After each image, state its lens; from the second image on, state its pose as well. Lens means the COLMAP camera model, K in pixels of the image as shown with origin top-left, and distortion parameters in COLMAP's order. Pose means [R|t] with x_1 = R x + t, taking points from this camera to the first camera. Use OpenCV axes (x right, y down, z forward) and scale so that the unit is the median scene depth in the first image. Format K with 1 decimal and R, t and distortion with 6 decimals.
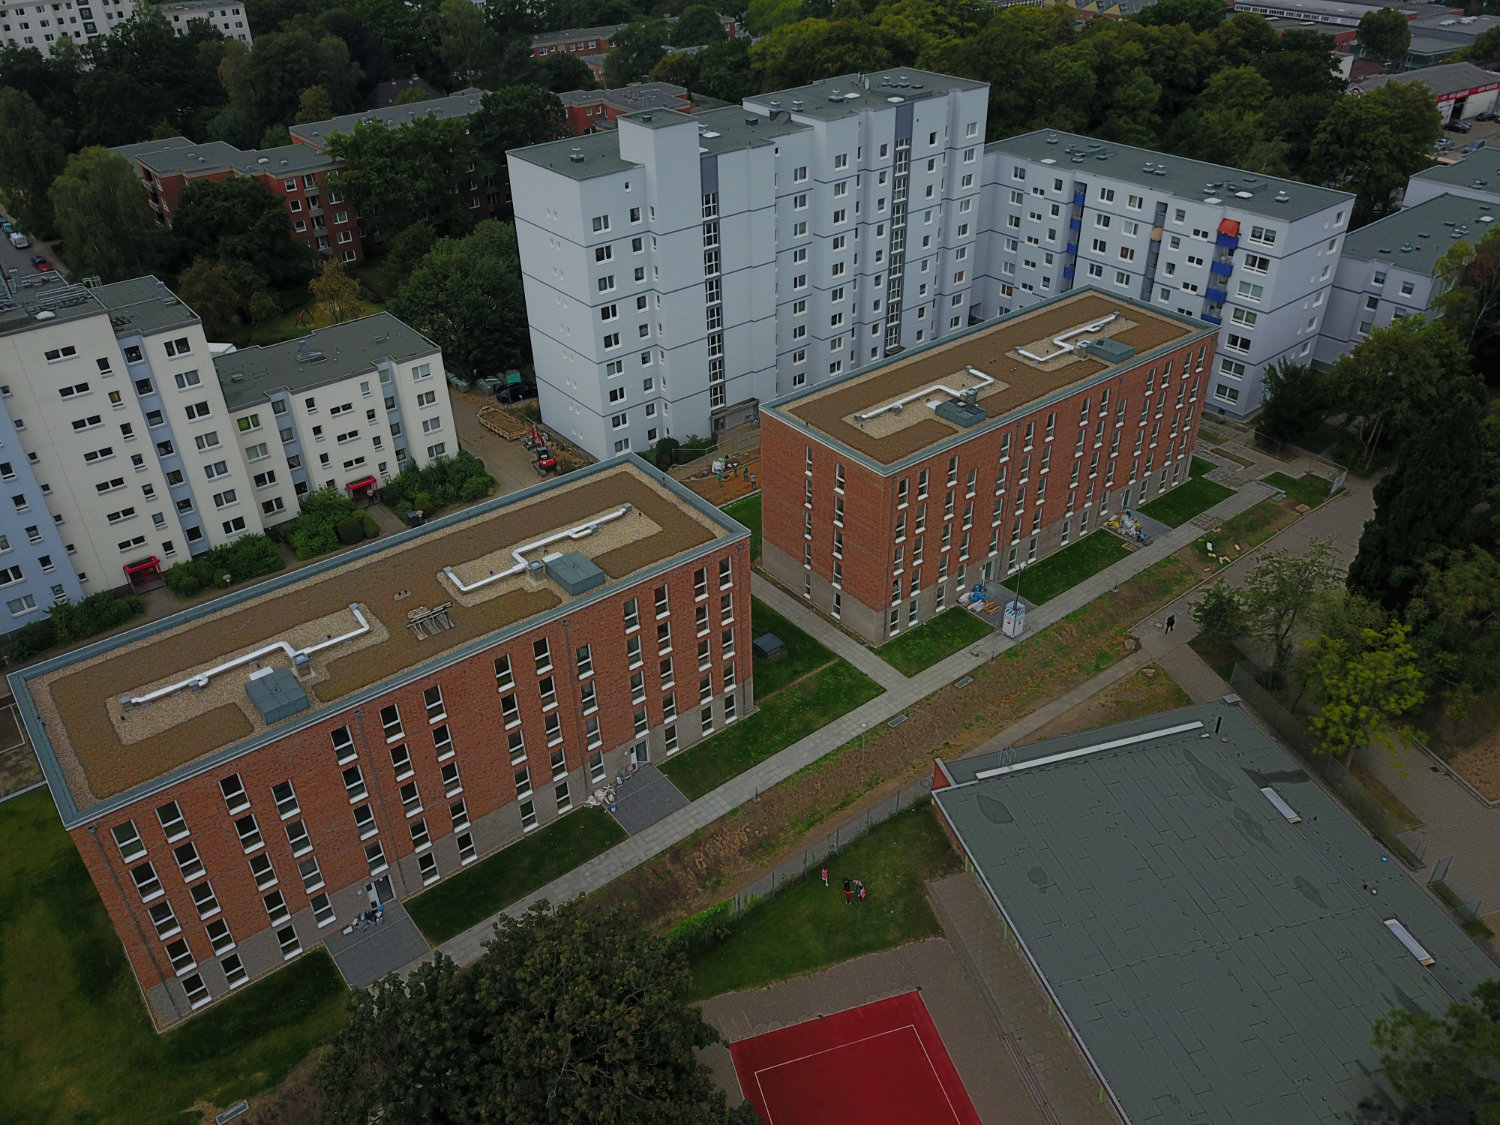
lens RADIAL K [[1143.7, 0, 748.4], [0, 1143.7, 561.9], [0, 0, 1]] dist [-0.005190, -0.001016]
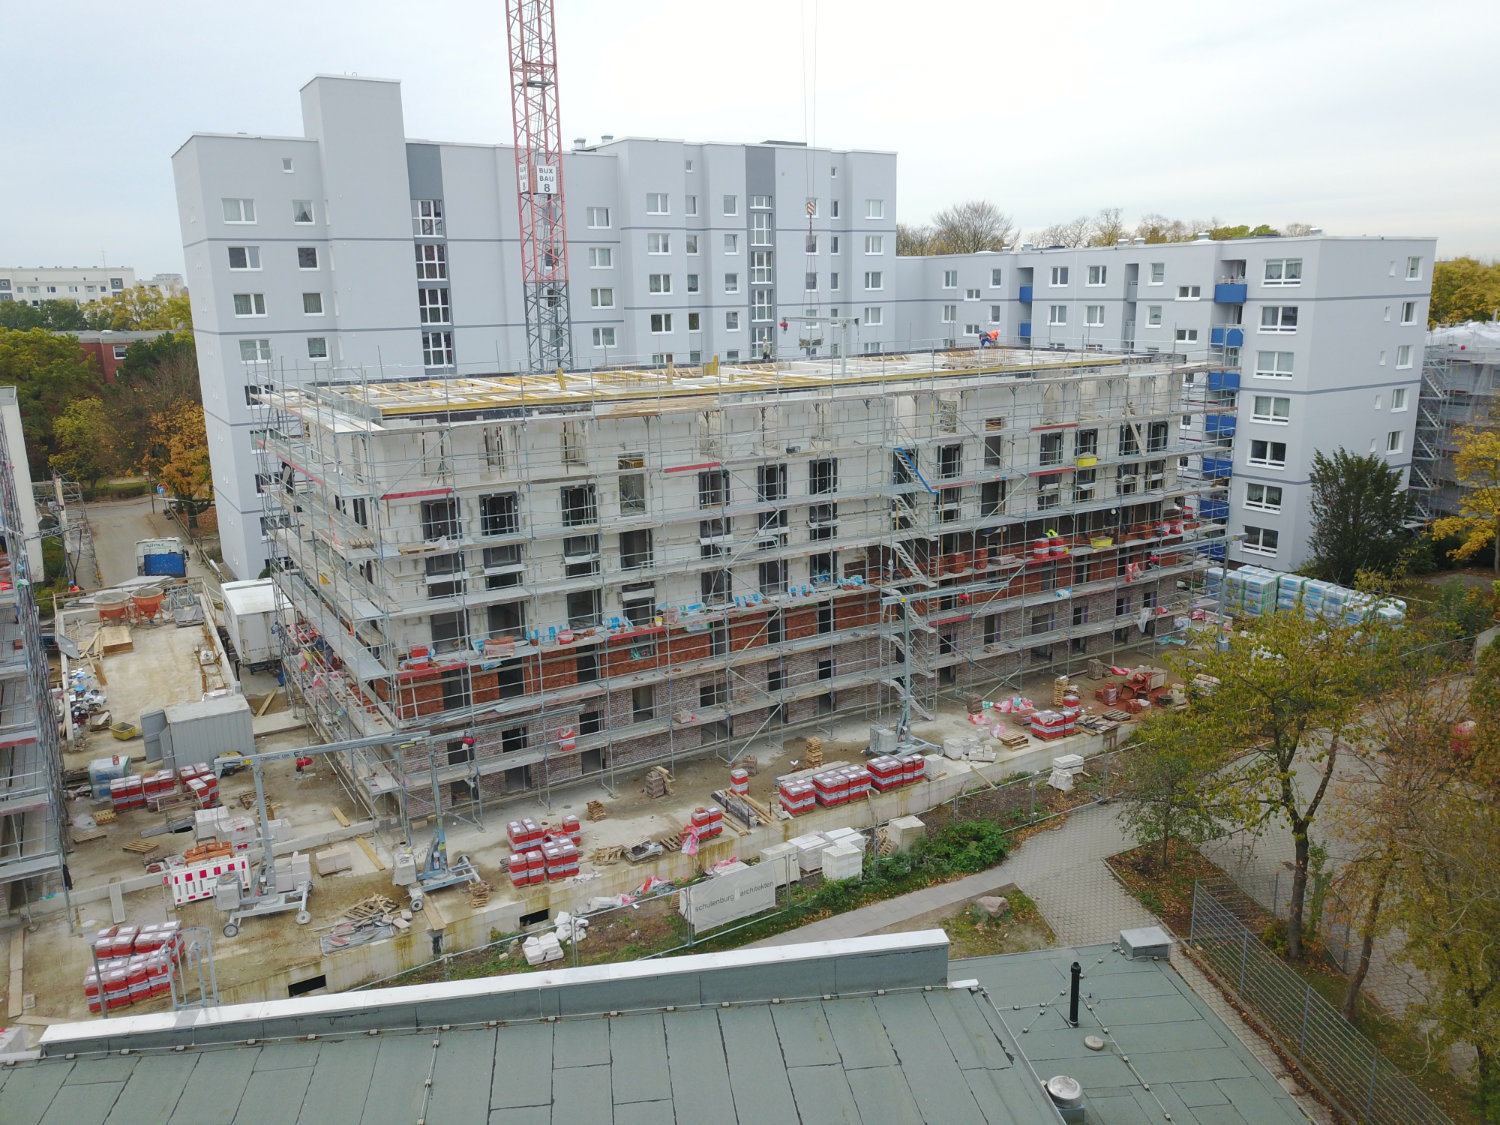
lens RADIAL K [[1143.7, 0, 752.4], [0, 1143.7, 561.7], [0, 0, 1]] dist [-0.005190, -0.001016]
pose [[0.991754, 0.033966, -0.123575, 0.233645], [-0.074779, 0.936448, -0.342744, 0.096081], [0.104080, 0.349159, 0.931265, 0.421622]]
